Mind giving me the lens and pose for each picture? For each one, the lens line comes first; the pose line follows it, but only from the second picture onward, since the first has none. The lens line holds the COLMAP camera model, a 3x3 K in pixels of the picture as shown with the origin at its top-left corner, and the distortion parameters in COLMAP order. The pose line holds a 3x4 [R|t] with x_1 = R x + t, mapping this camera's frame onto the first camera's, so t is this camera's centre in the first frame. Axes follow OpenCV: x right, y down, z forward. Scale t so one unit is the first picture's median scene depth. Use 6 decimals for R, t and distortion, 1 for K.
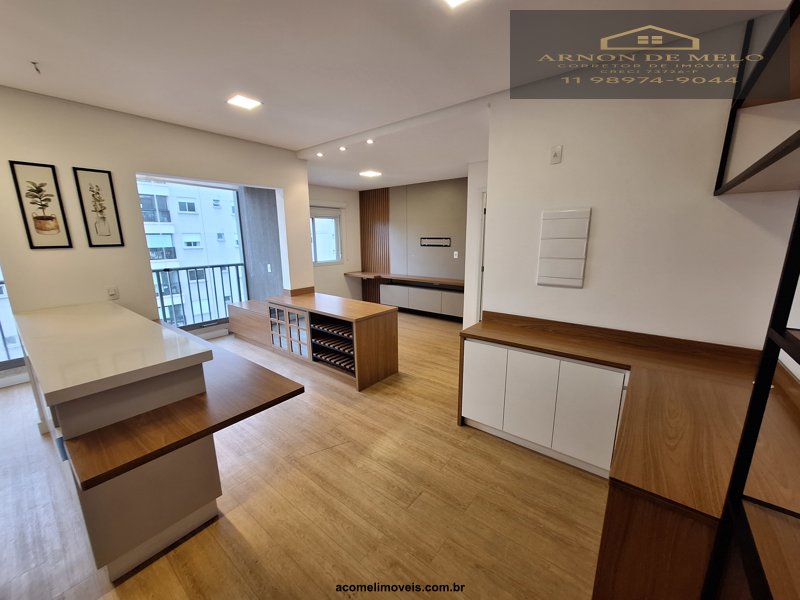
lens RADIAL K [[314.1, 0, 404.8], [0, 314.1, 301.2], [0, 0, 1]] dist [-0.001175, 0.000221]
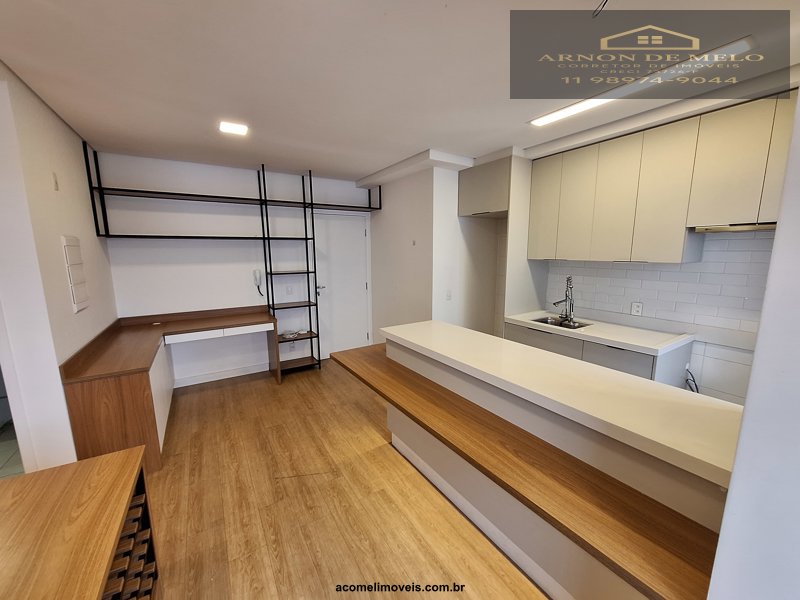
lens RADIAL K [[314.1, 0, 404.8], [0, 314.1, 301.2], [0, 0, 1]] dist [-0.001175, 0.000221]
pose [[-0.942507, -0.039482, 0.331847, -0.890386], [0.082666, 0.934592, 0.345983, -0.356835], [-0.323802, 0.353523, -0.877595, 1.629940]]
